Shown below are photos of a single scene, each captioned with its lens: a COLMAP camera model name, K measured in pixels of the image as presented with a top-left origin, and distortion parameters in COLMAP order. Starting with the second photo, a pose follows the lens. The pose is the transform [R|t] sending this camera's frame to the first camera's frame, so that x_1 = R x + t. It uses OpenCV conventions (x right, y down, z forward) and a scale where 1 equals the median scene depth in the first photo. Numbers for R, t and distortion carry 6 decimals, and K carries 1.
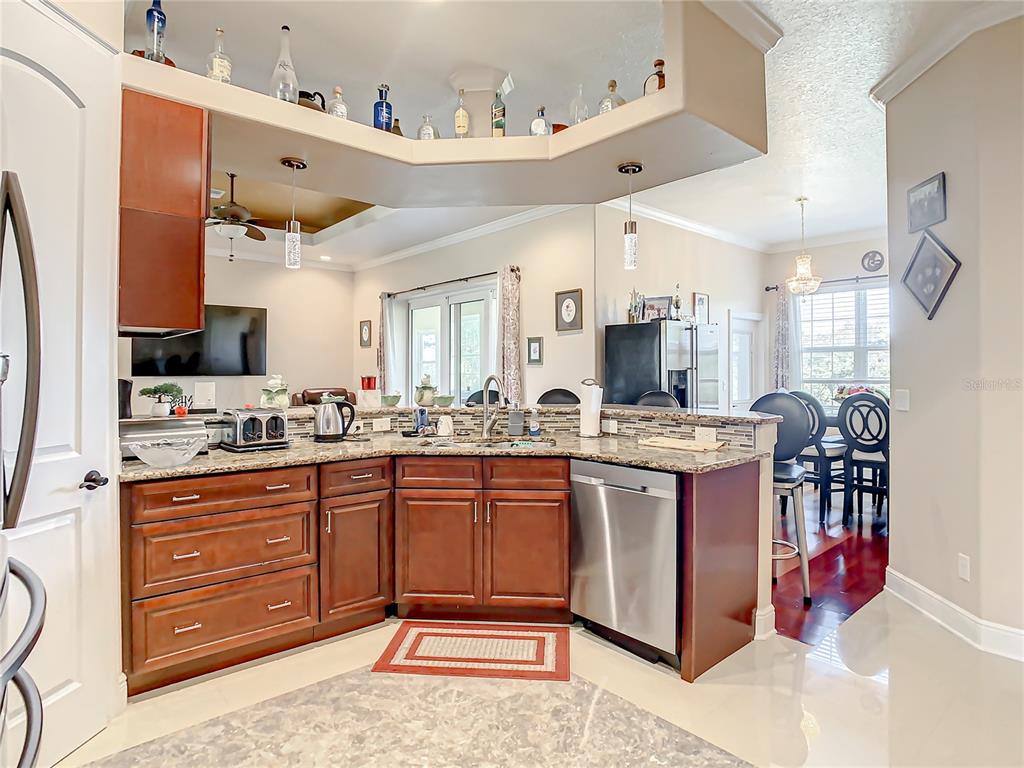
lens RADIAL K [[576.1, 0, 512.9], [0, 576.1, 369.5], [0, 0, 1]] dist [-0.051399, 0.000109]
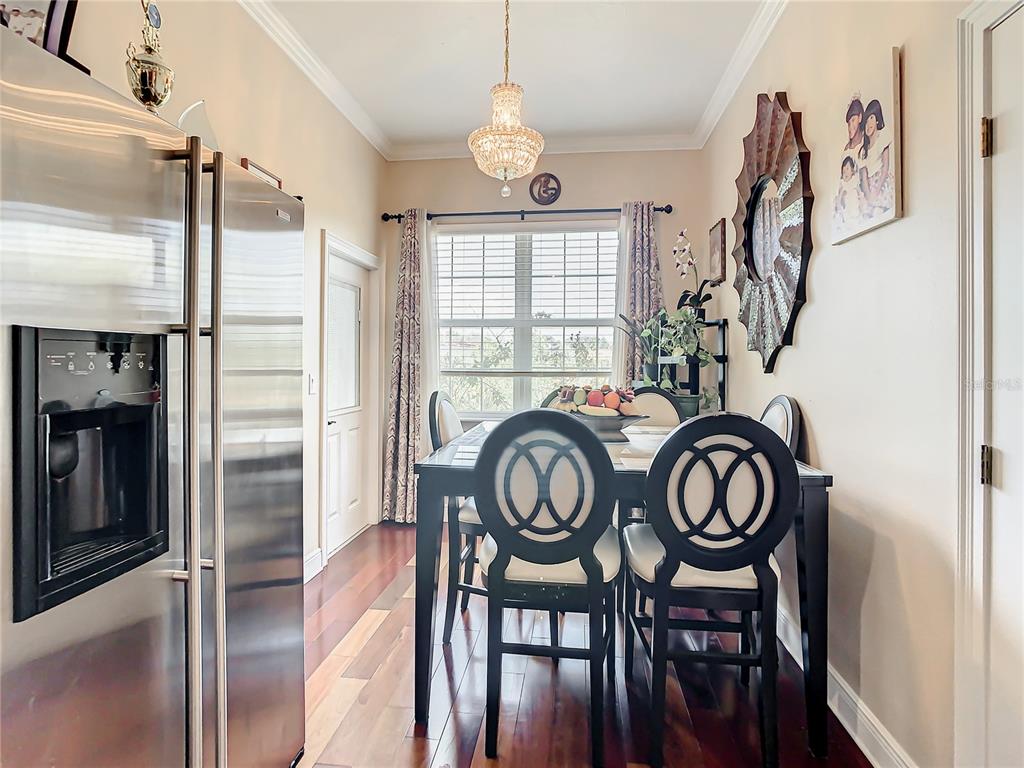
lens RADIAL K [[539.5, 0, 512.9], [0, 539.5, 361.8], [0, 0, 1]] dist [-0.045367, 0.017292]
pose [[0.745353, 0.005588, 0.666646, 0.238571], [-0.010291, 0.999942, 0.003124, 0.007639], [-0.666590, -0.009189, 0.745368, 0.674937]]
